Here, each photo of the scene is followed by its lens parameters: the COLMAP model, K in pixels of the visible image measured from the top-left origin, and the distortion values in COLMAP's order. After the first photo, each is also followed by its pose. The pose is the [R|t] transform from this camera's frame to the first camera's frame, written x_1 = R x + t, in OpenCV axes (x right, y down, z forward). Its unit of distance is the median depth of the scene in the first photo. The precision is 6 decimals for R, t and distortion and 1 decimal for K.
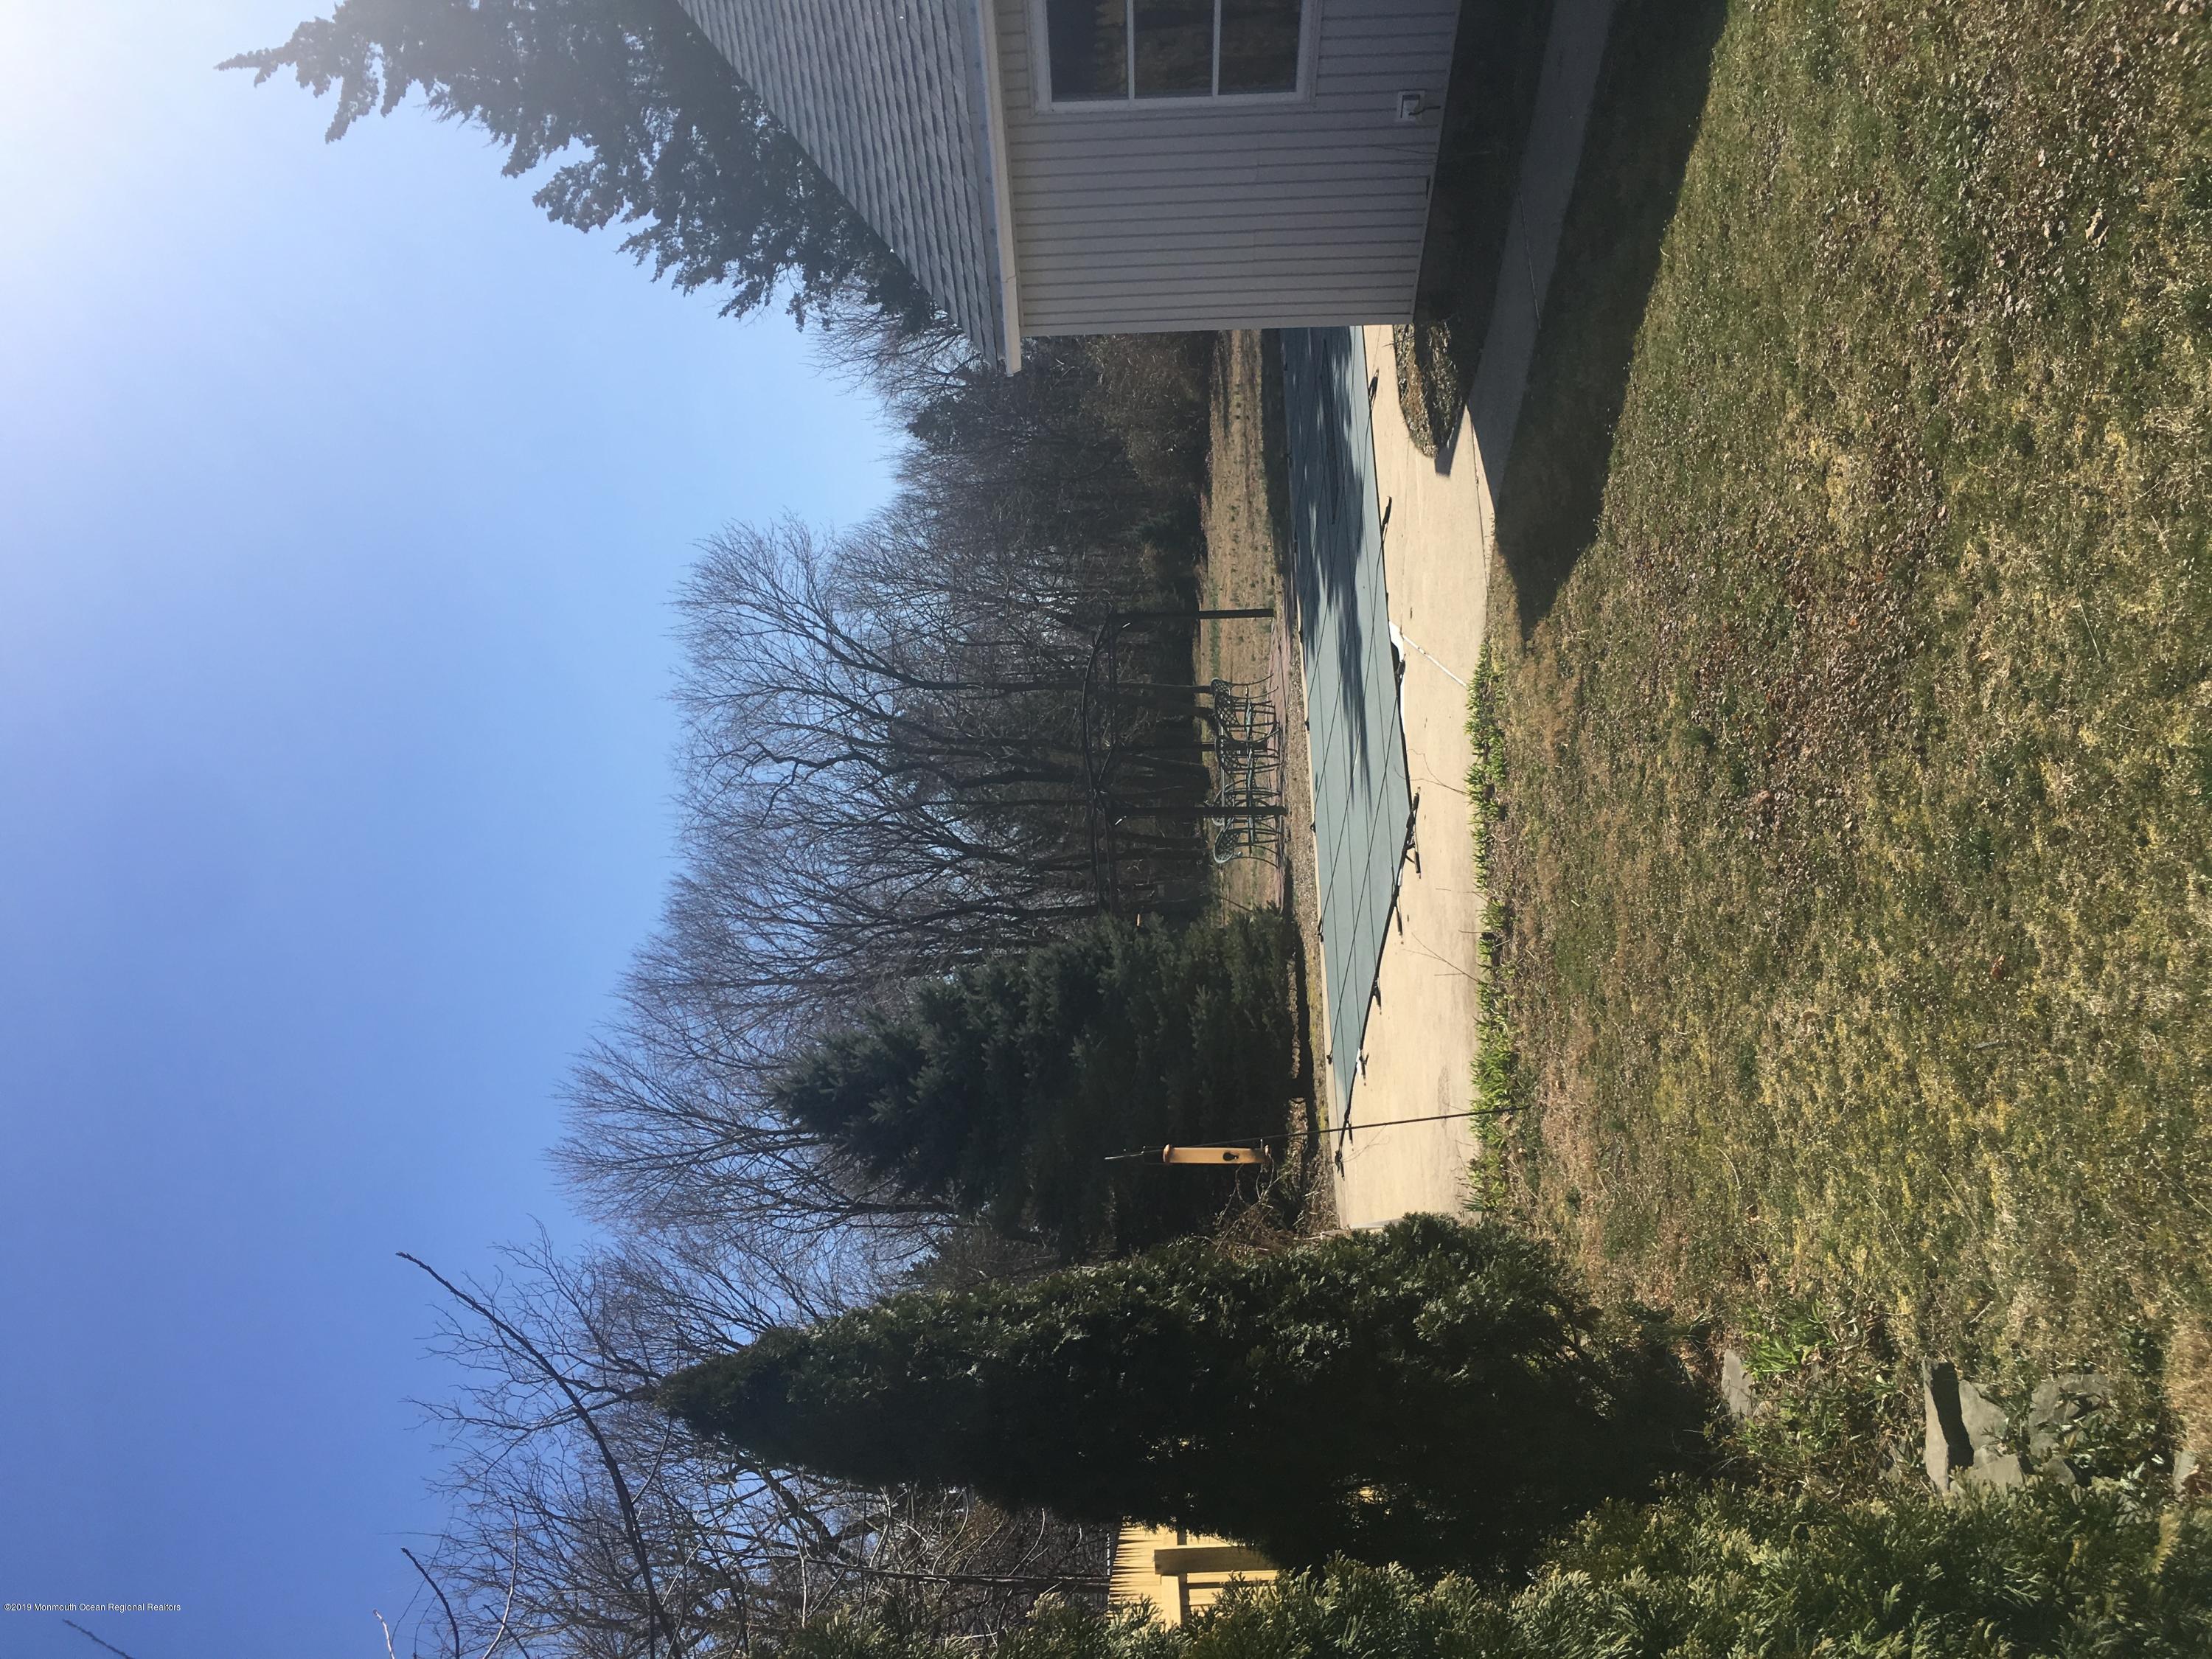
lens RADIAL K [[1863.3, 0, 1094.1], [0, 1863.3, 828.0], [0, 0, 1]] dist [0.036709, -0.016050]
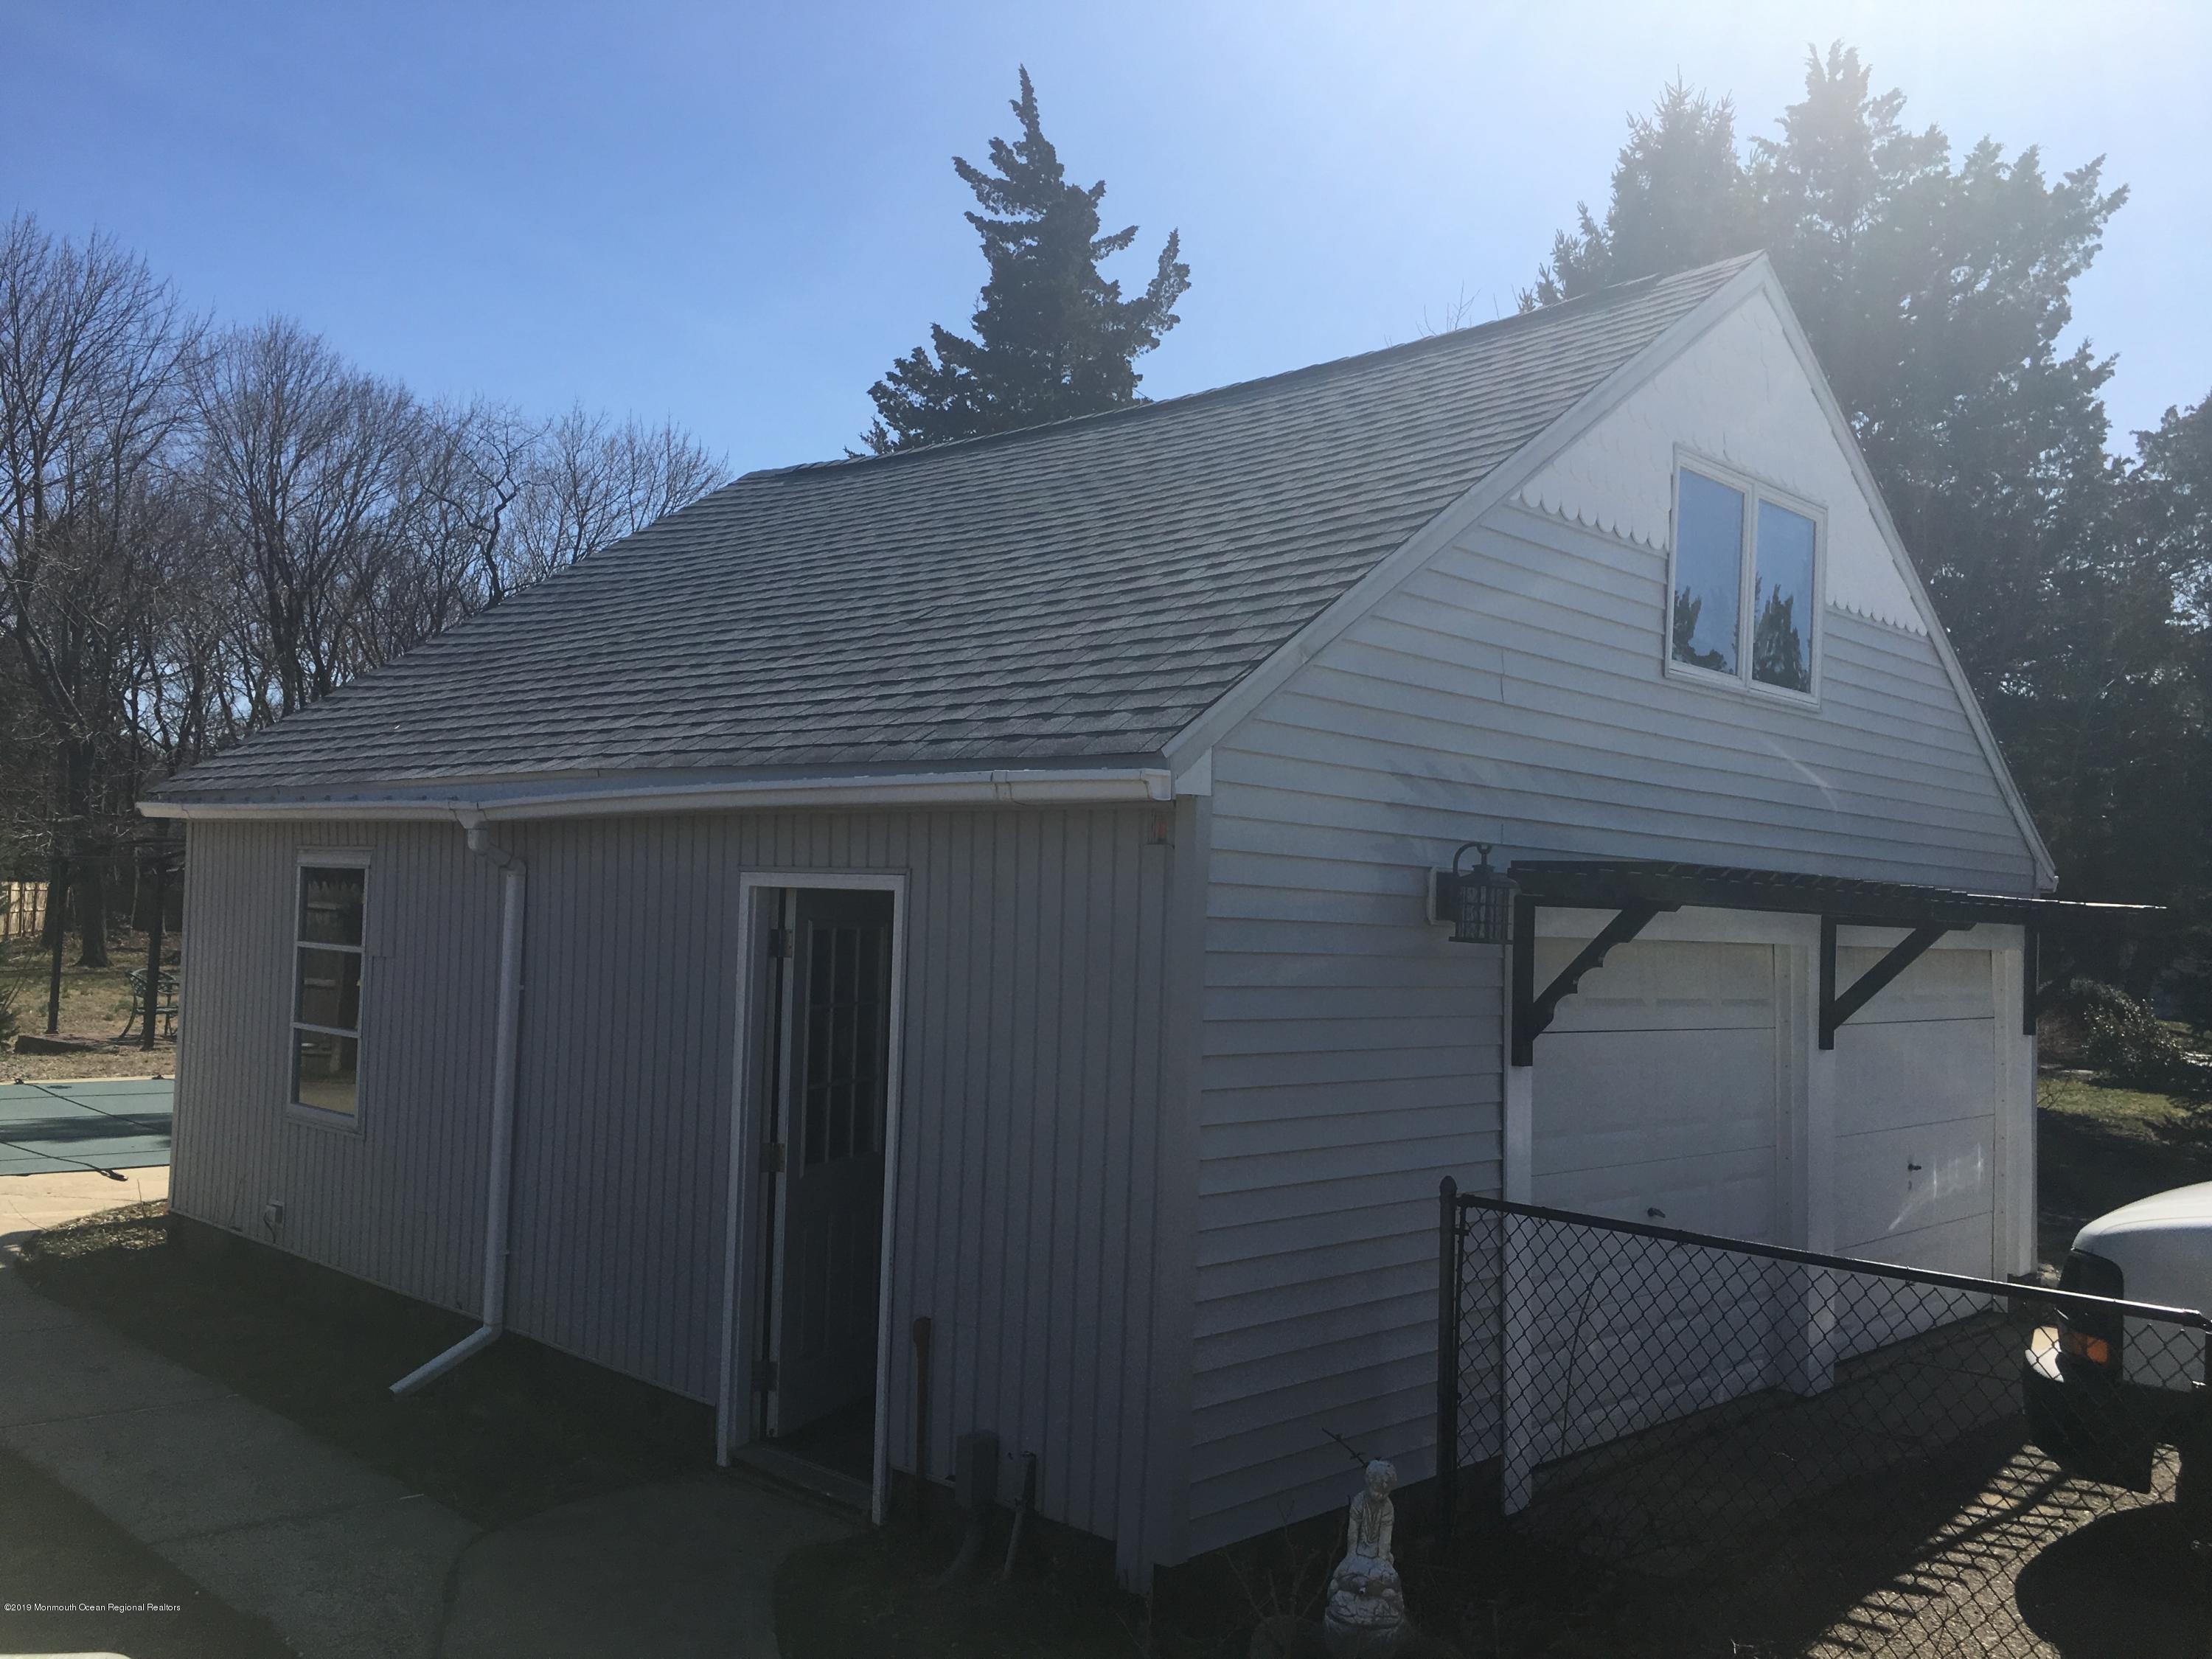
lens RADIAL K [[1863.3, 0, 1094.1], [0, 1863.3, 828.0], [0, 0, 1]] dist [0.036709, -0.016050]
pose [[-0.056156, 0.998292, -0.016102, -0.022330], [-0.960805, -0.058418, -0.271000, -0.227996], [-0.271477, 0.000253, 0.962445, -0.050505]]
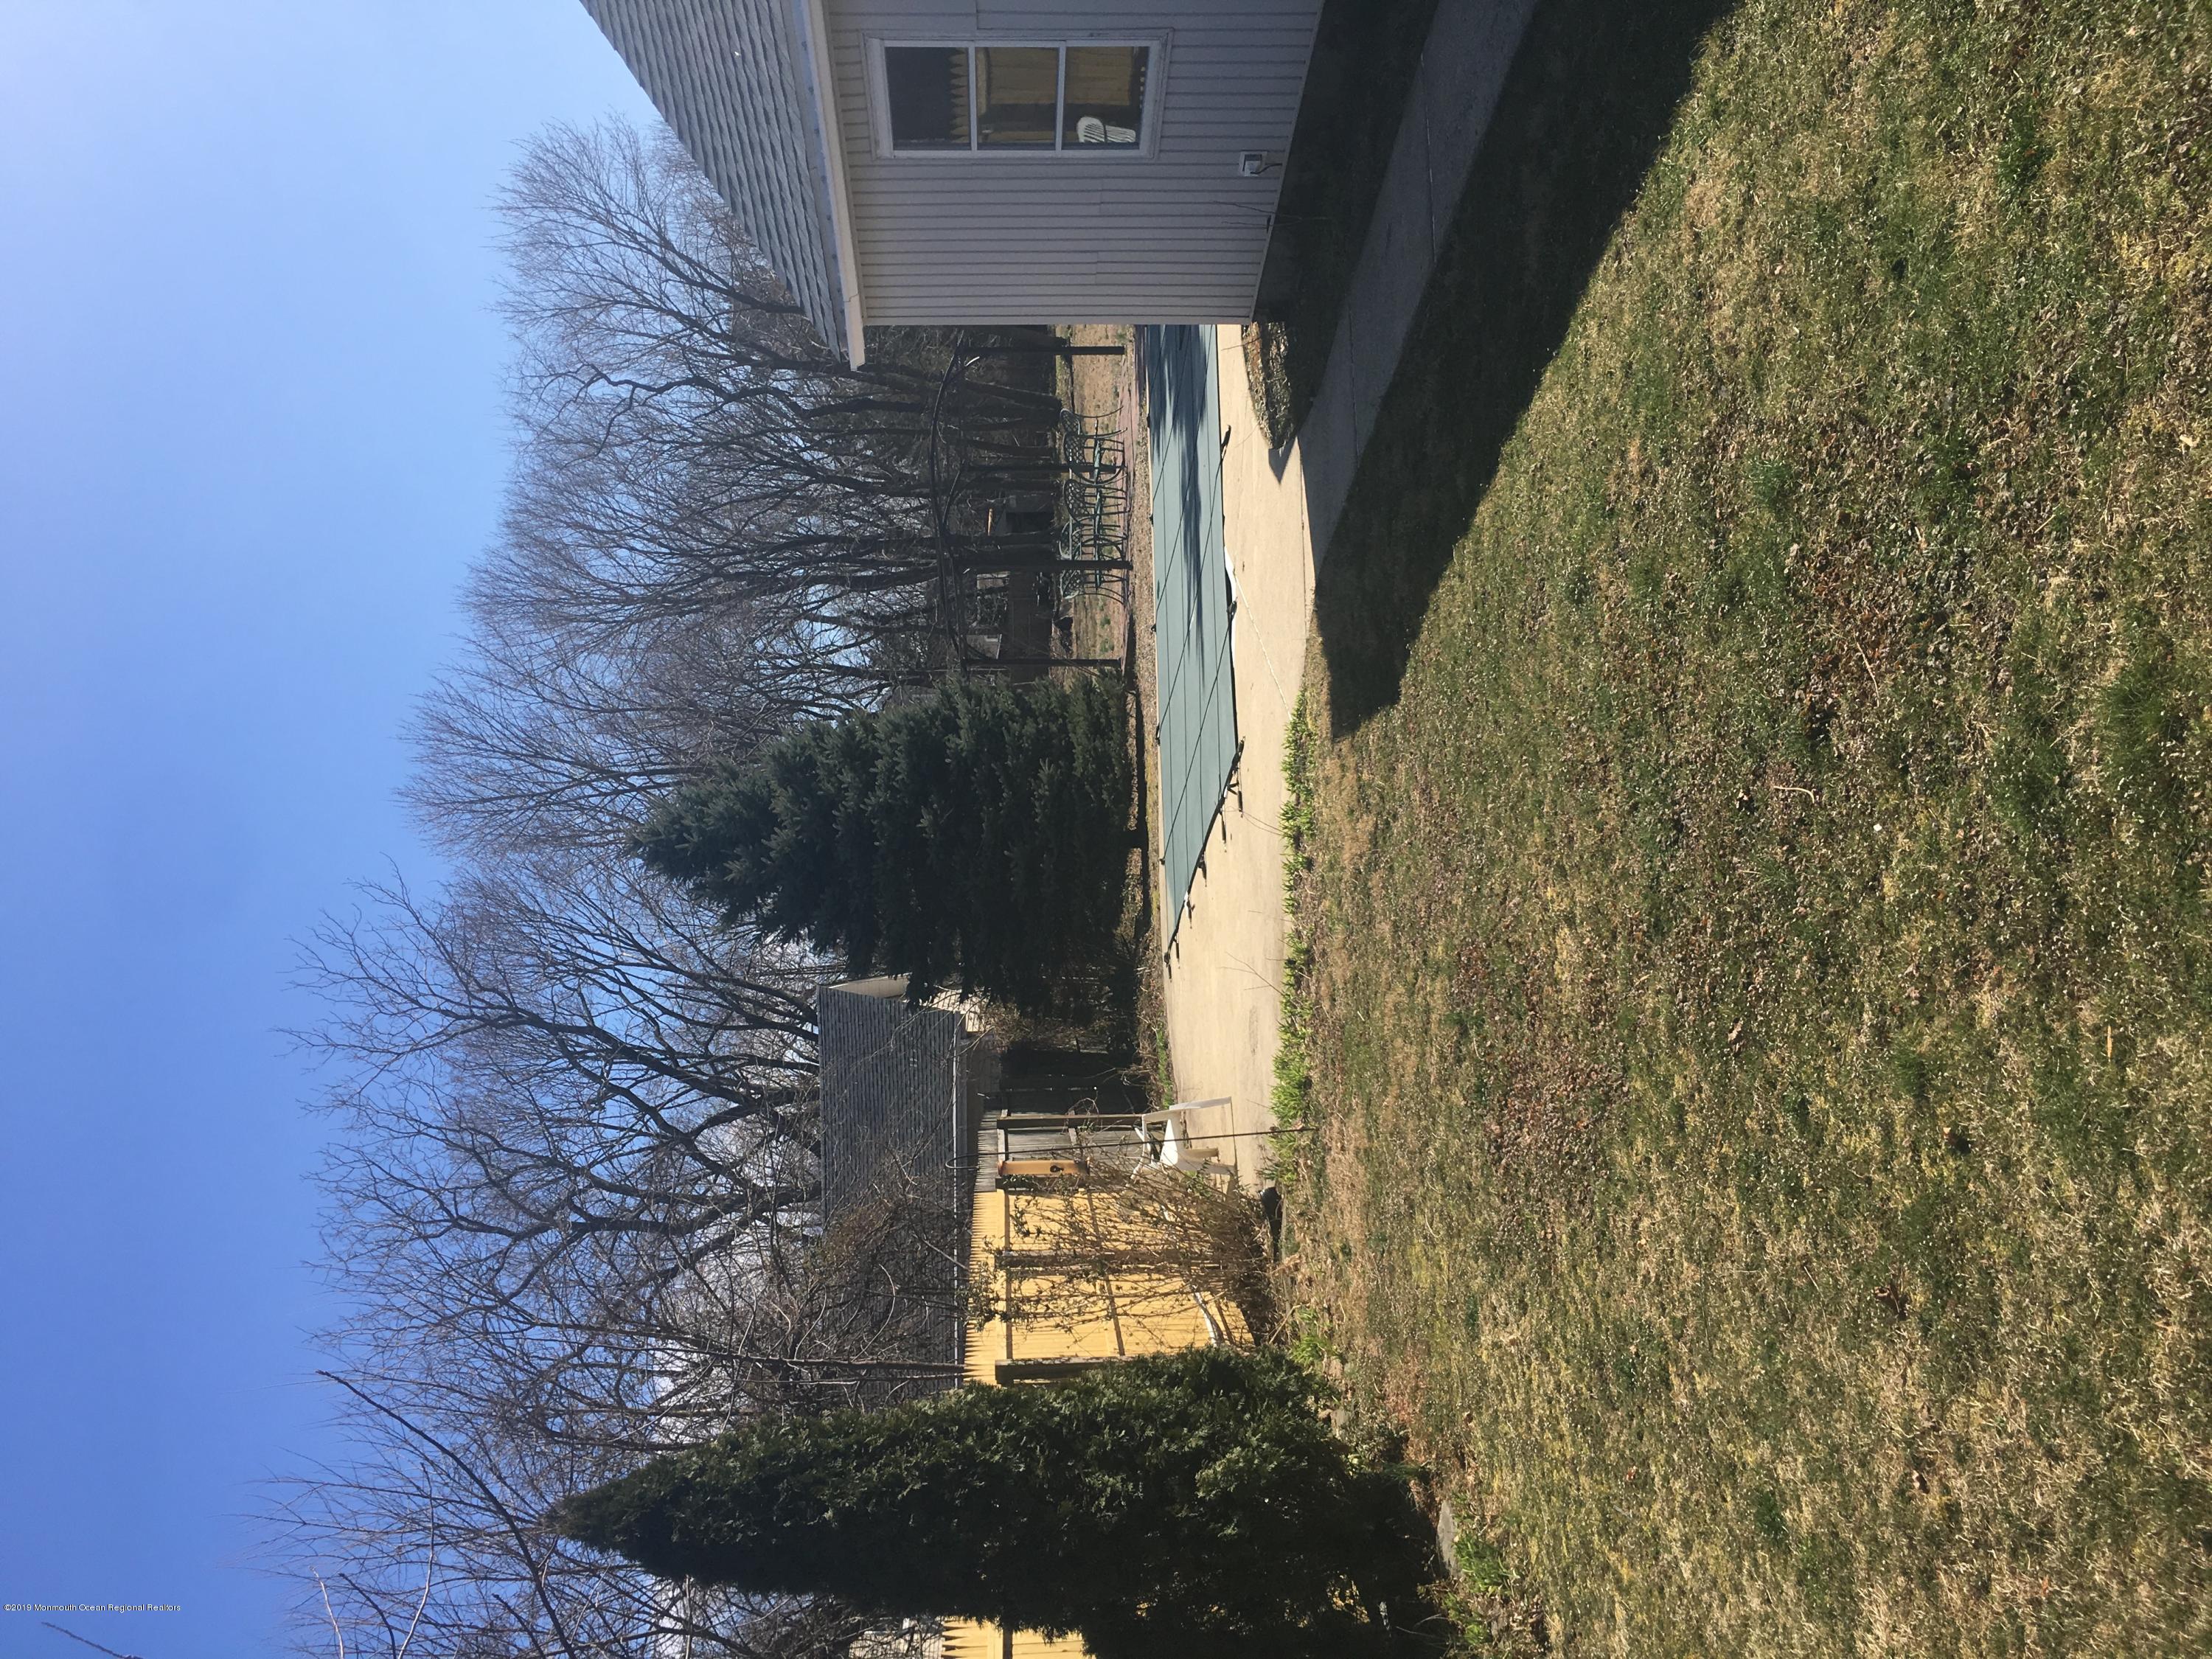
lens RADIAL K [[1863.3, 0, 1094.1], [0, 1863.3, 828.0], [0, 0, 1]] dist [0.036709, -0.016050]
pose [[0.996830, 0.001257, 0.079546, 0.002156], [-0.019678, 0.972701, 0.231226, -0.116656], [-0.077084, -0.232058, 0.969643, -0.020952]]
